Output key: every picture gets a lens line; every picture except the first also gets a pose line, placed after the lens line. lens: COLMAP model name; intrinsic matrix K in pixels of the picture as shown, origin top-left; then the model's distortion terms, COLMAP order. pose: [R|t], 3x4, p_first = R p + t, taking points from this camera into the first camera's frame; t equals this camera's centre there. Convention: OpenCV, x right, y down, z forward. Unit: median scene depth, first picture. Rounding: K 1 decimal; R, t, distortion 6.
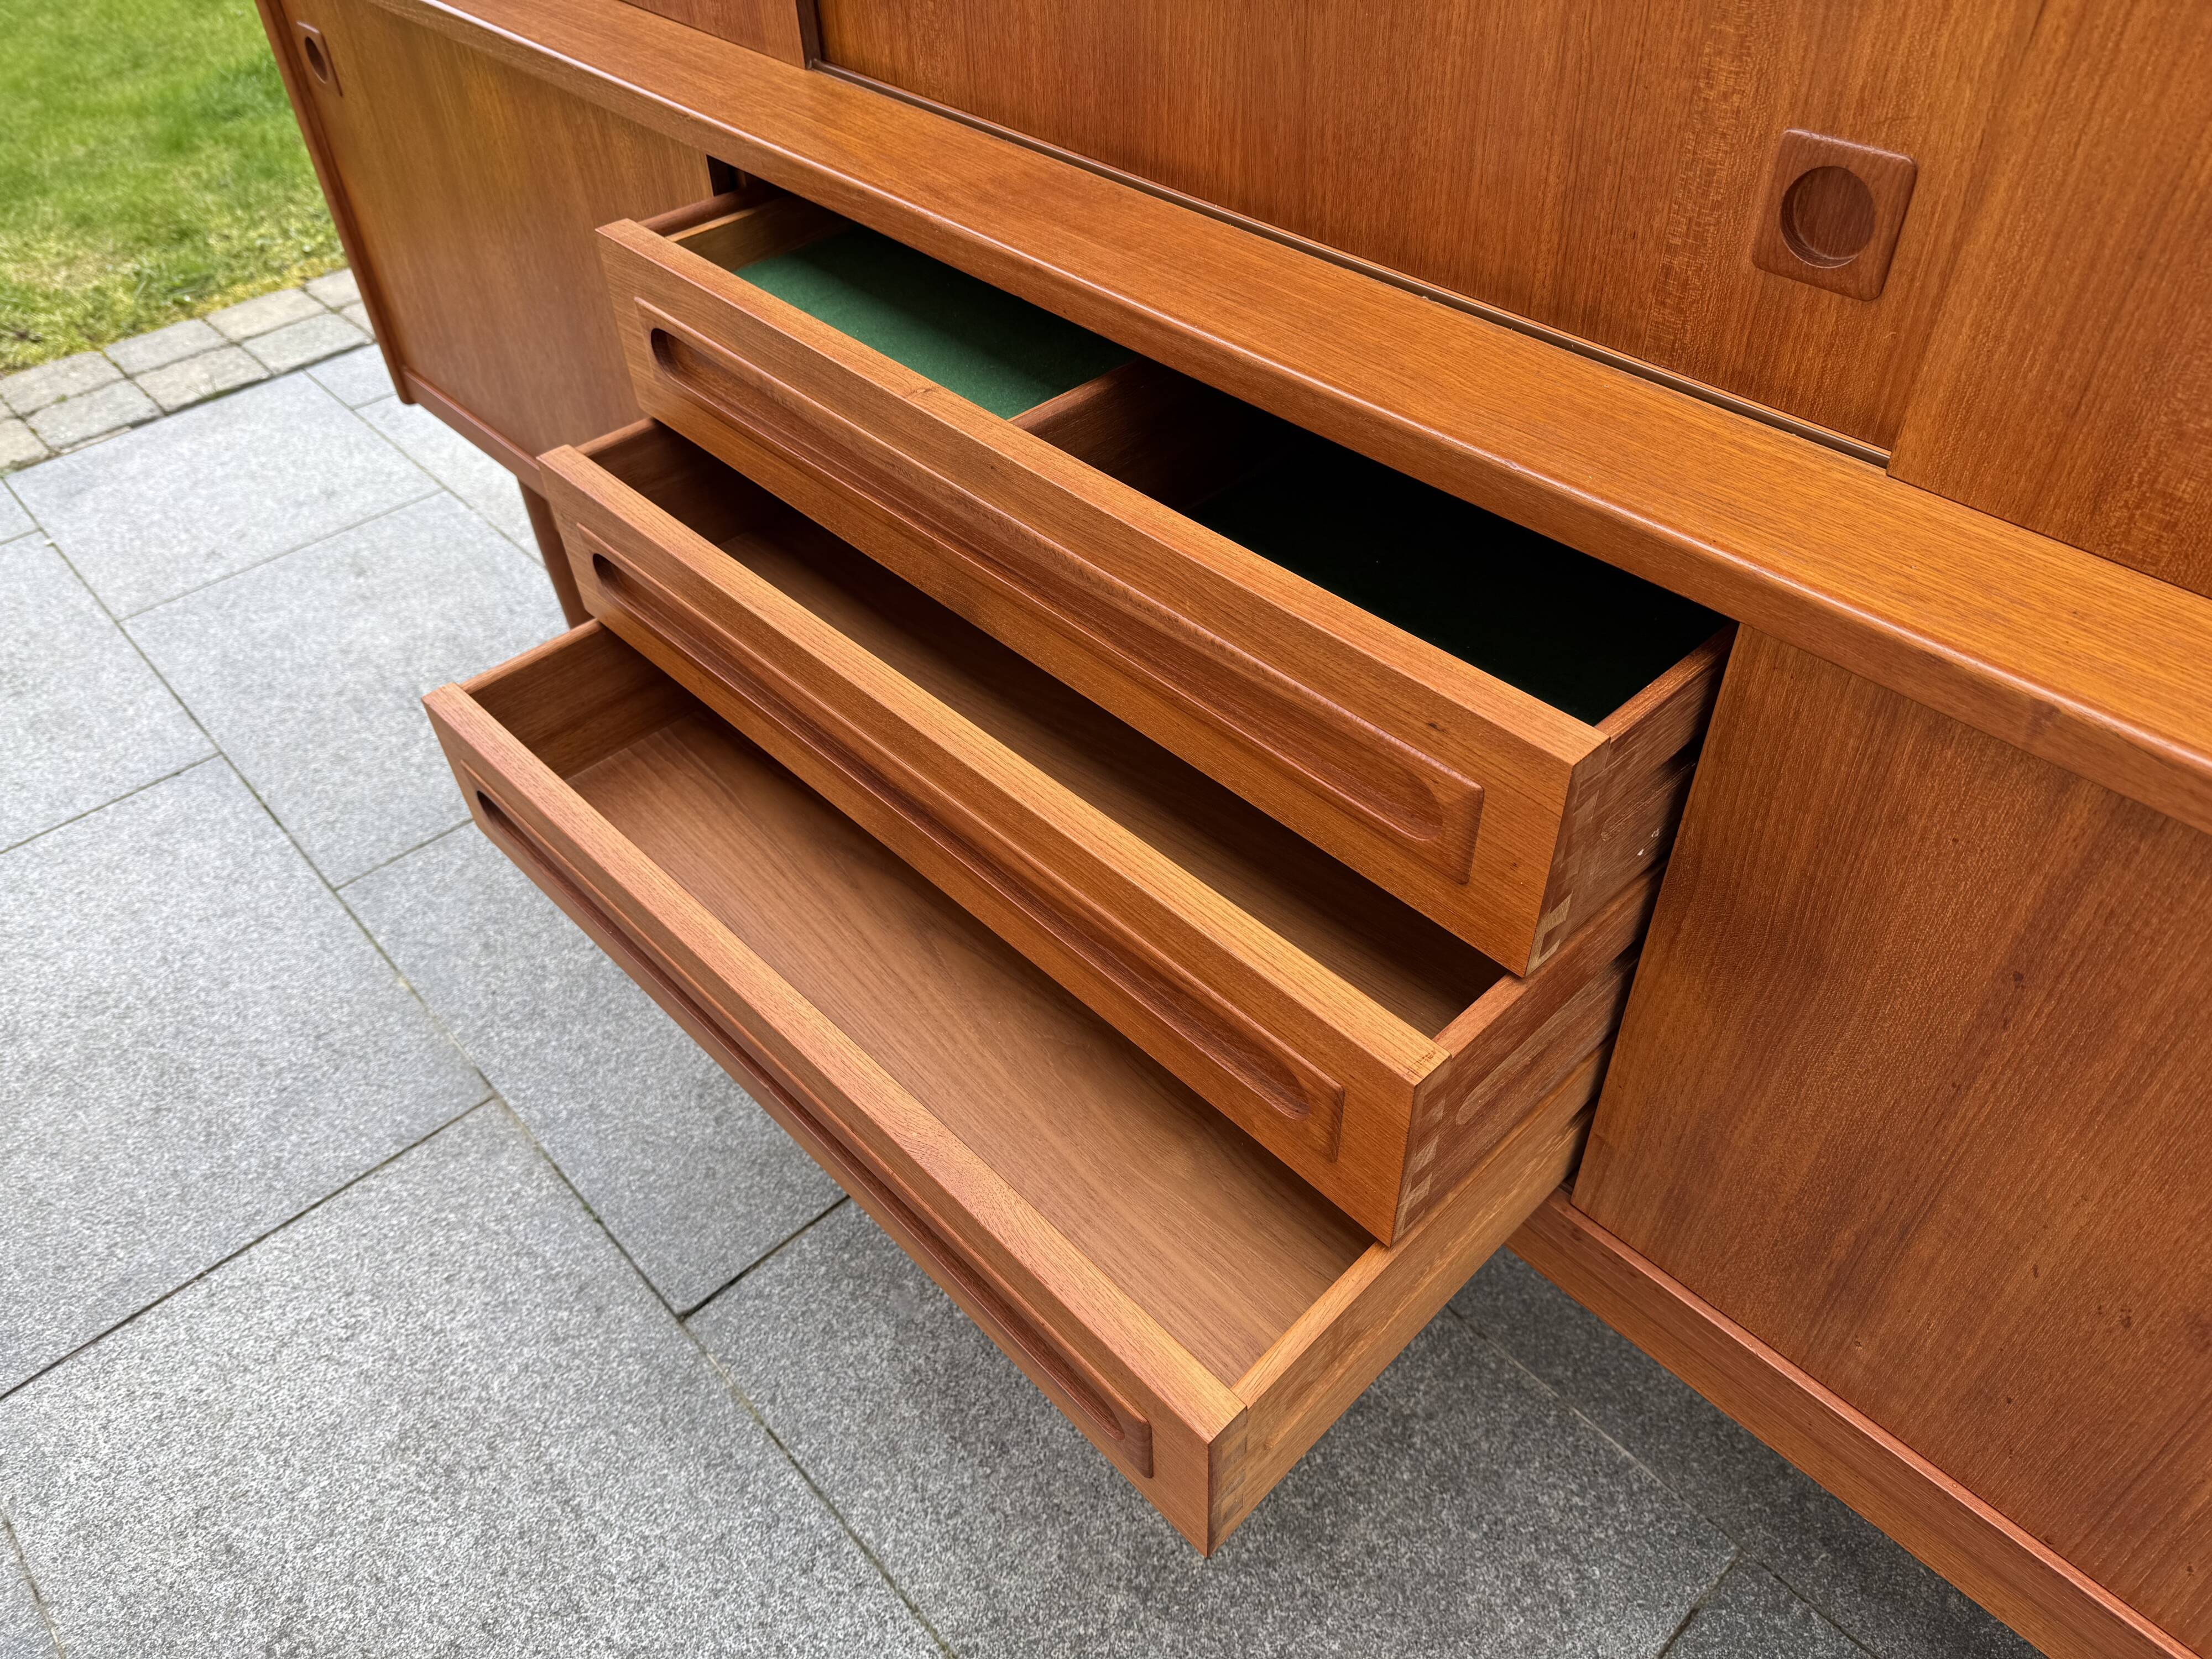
lens RADIAL K [[1572.5, 0, 1095.9], [0, 1572.5, 829.8], [0, 0, 1]] dist [0.017147, -0.025755]
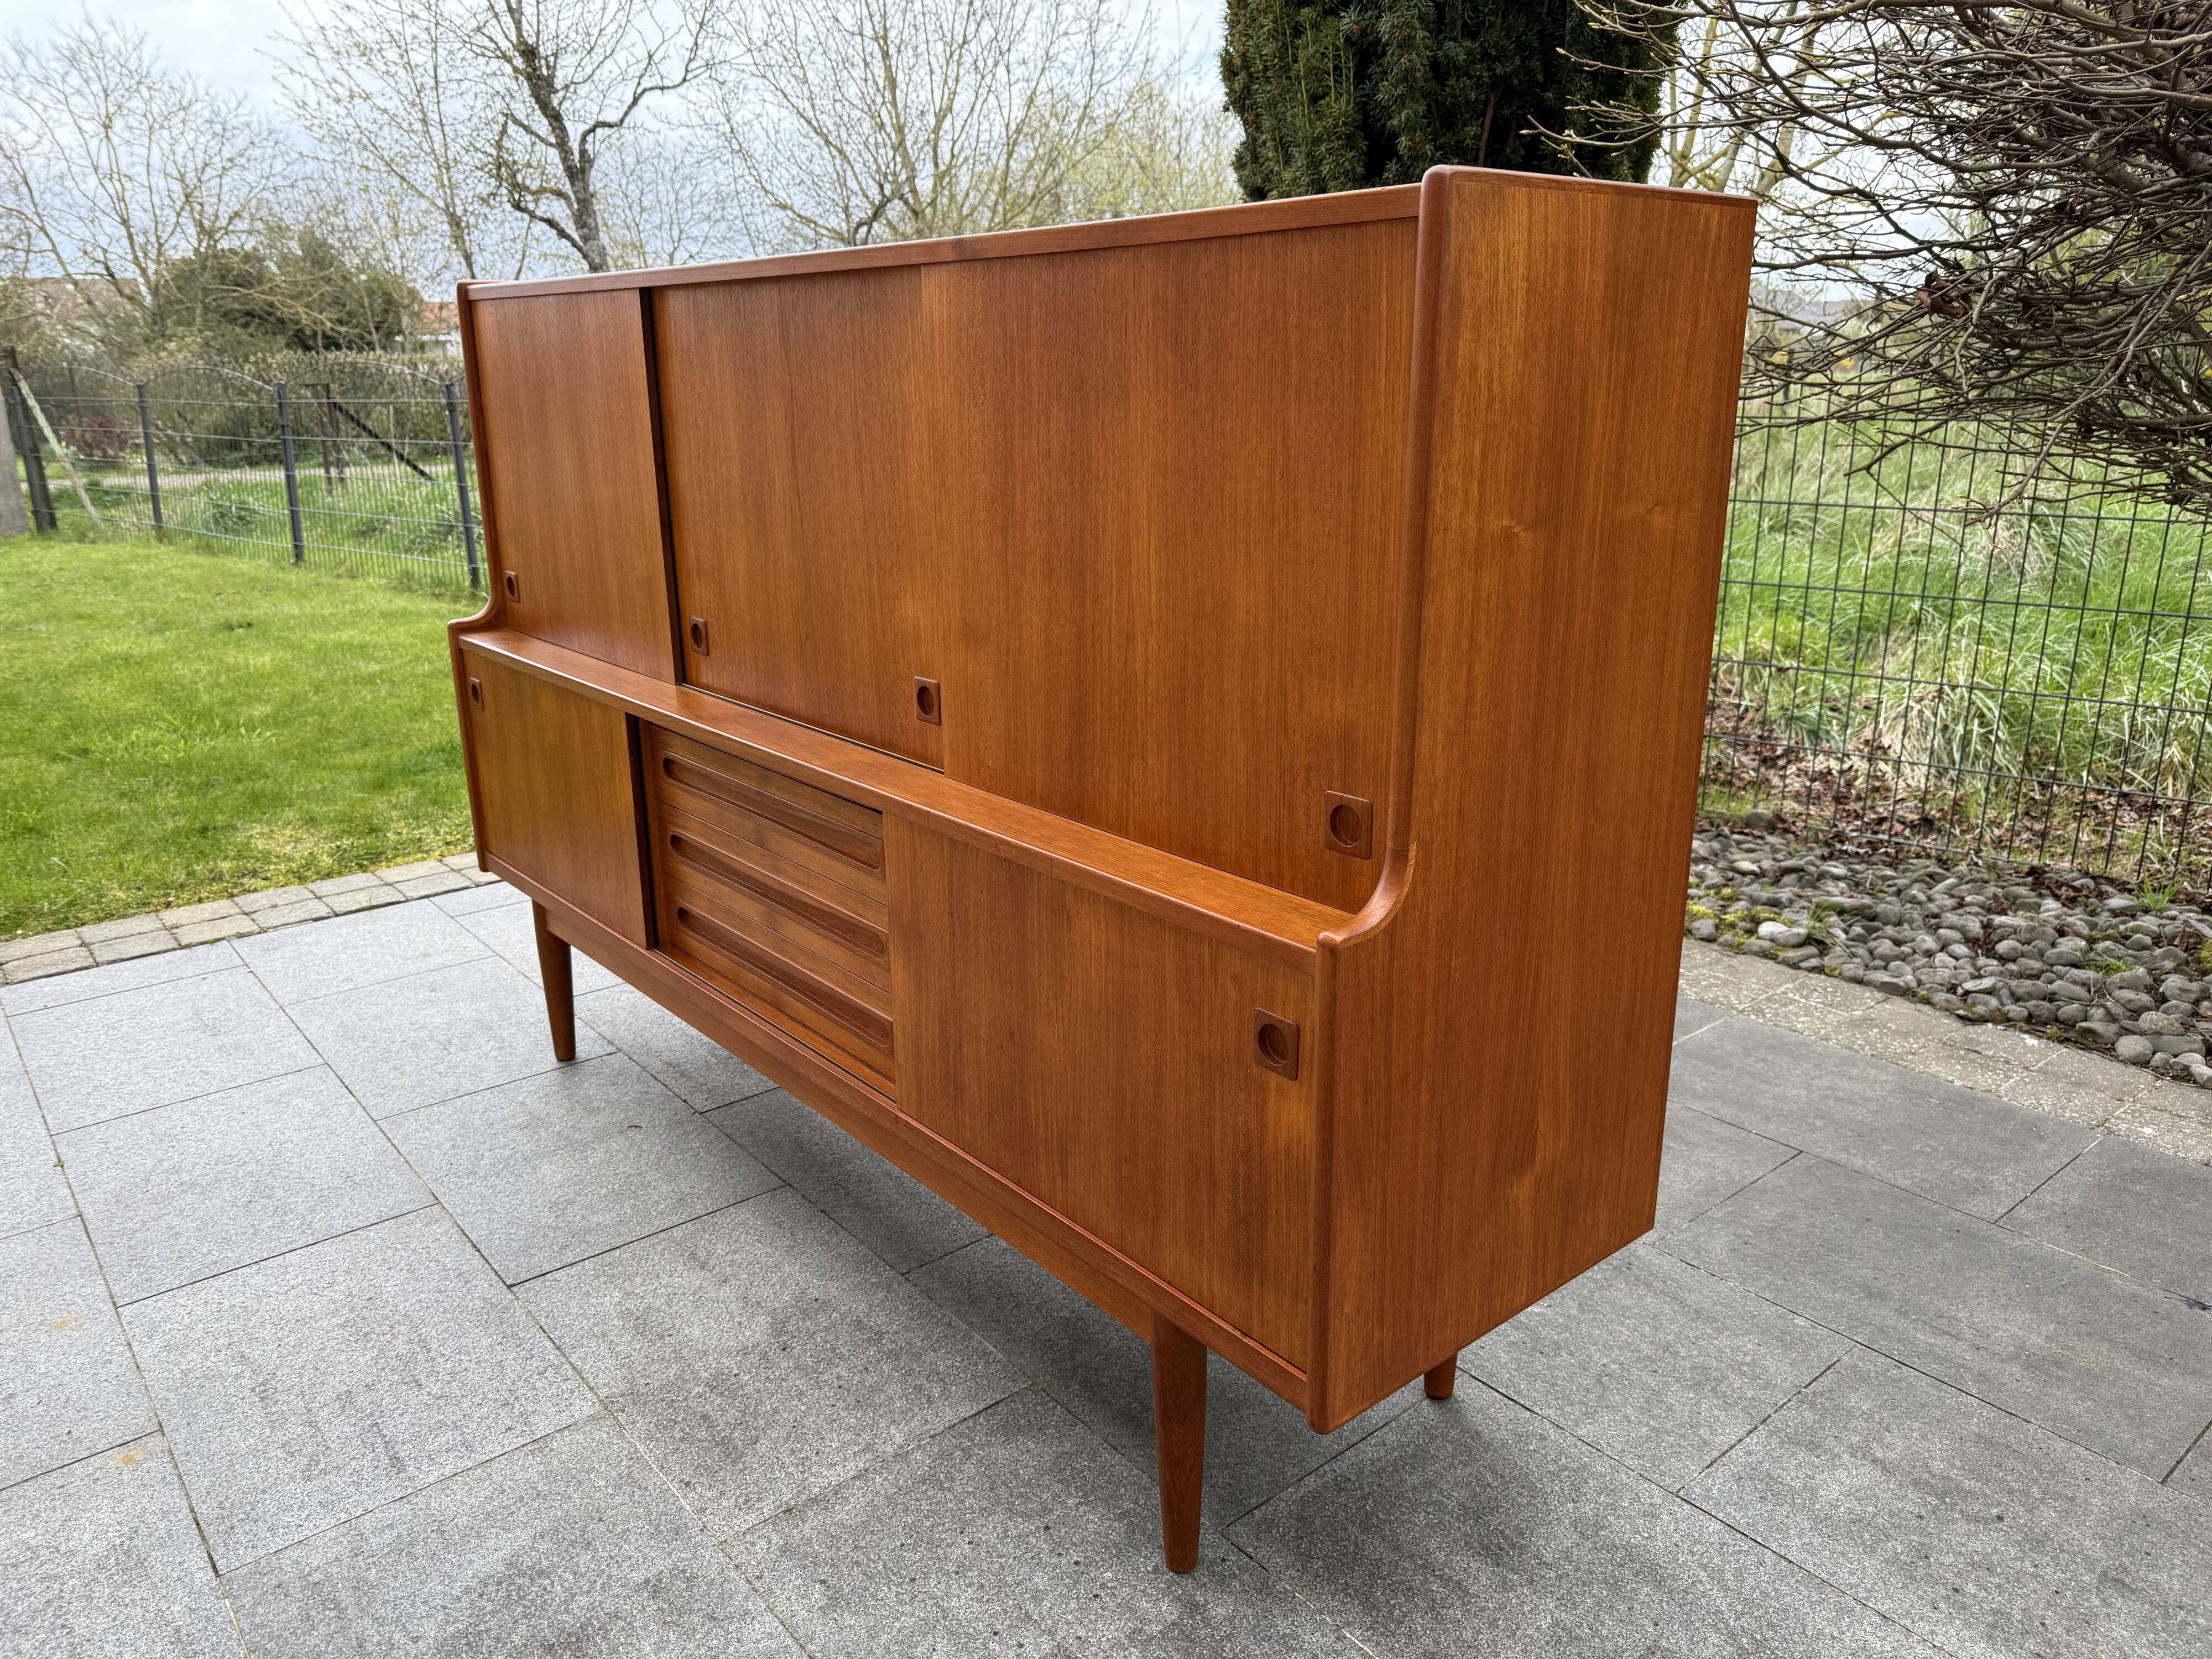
lens RADIAL K [[1579.1, 0, 1111.2], [0, 1579.1, 826.2], [0, 0, 1]] dist [0.013786, -0.024321]
pose [[0.998184, 0.038467, -0.046363, 0.482913], [-0.055054, 0.894951, -0.442754, 0.592550], [0.024461, 0.444502, 0.895444, -0.833955]]
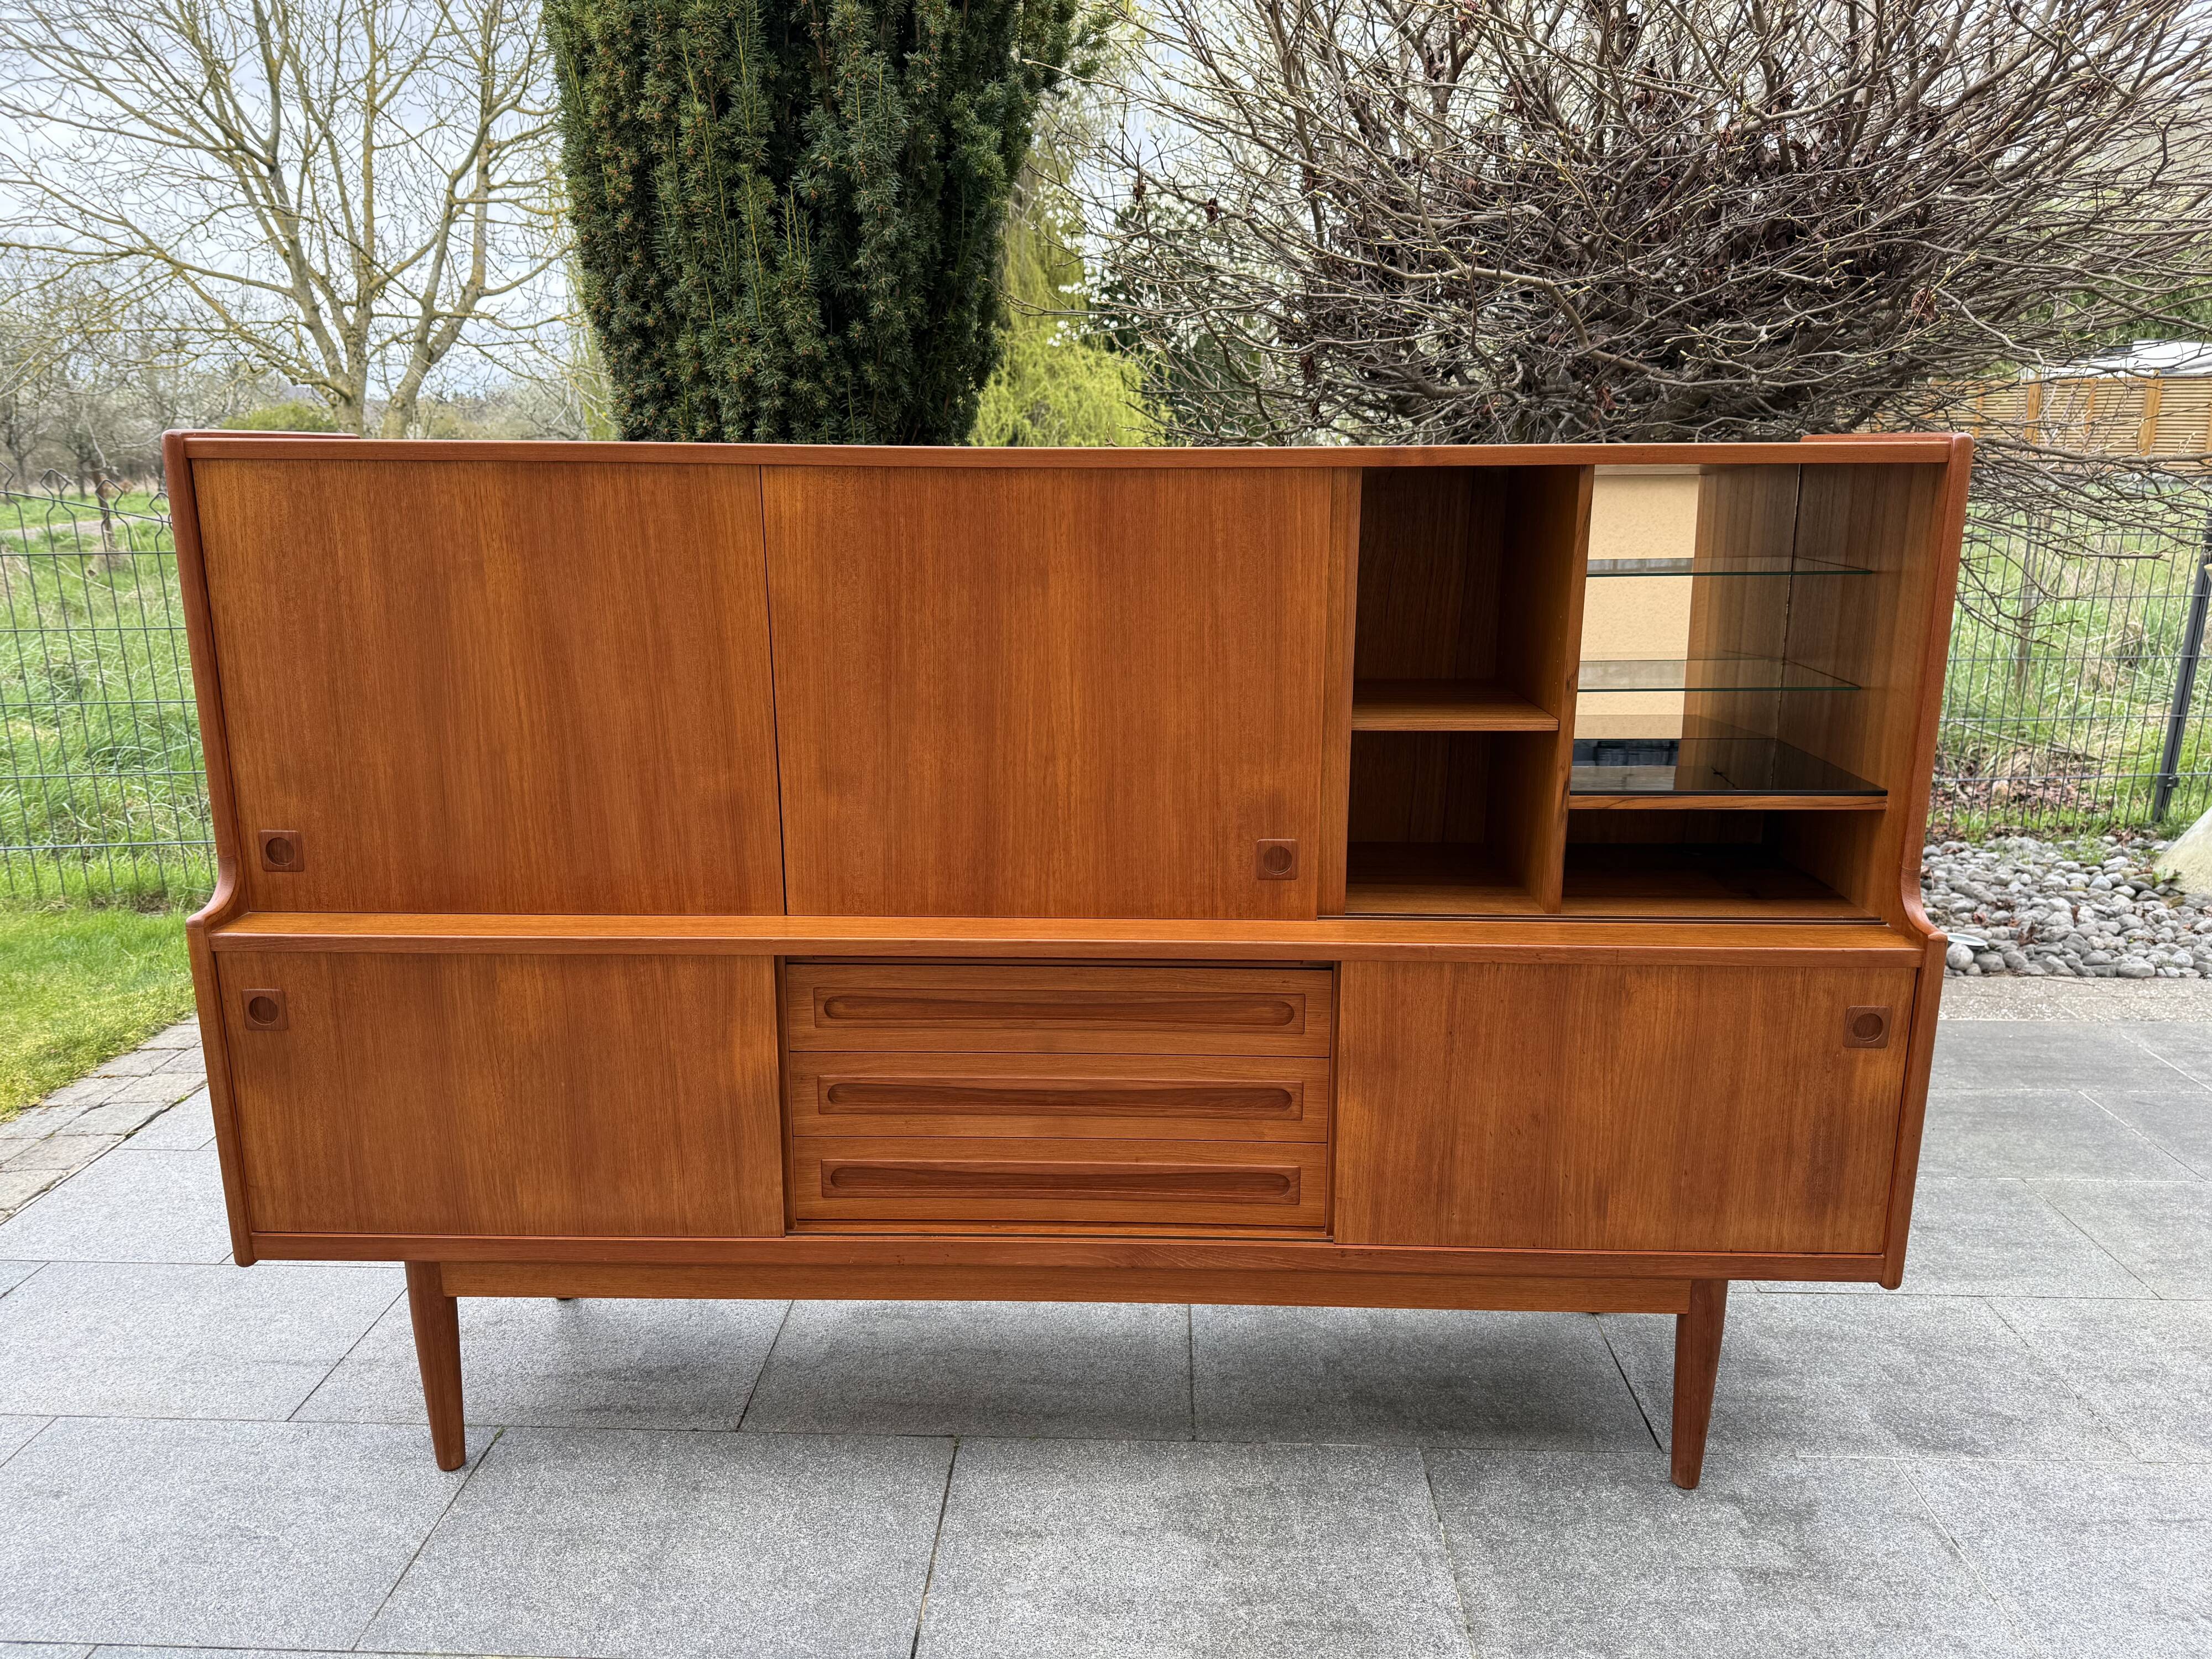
lens RADIAL K [[1572.5, 0, 1104.7], [0, 1572.5, 837.0], [0, 0, 1]] dist [0.017147, -0.025755]
pose [[0.704275, -0.139771, 0.696032, -1.037129], [0.467939, 0.828699, -0.307068, 0.200716], [-0.533882, 0.541960, 0.649037, -0.475445]]
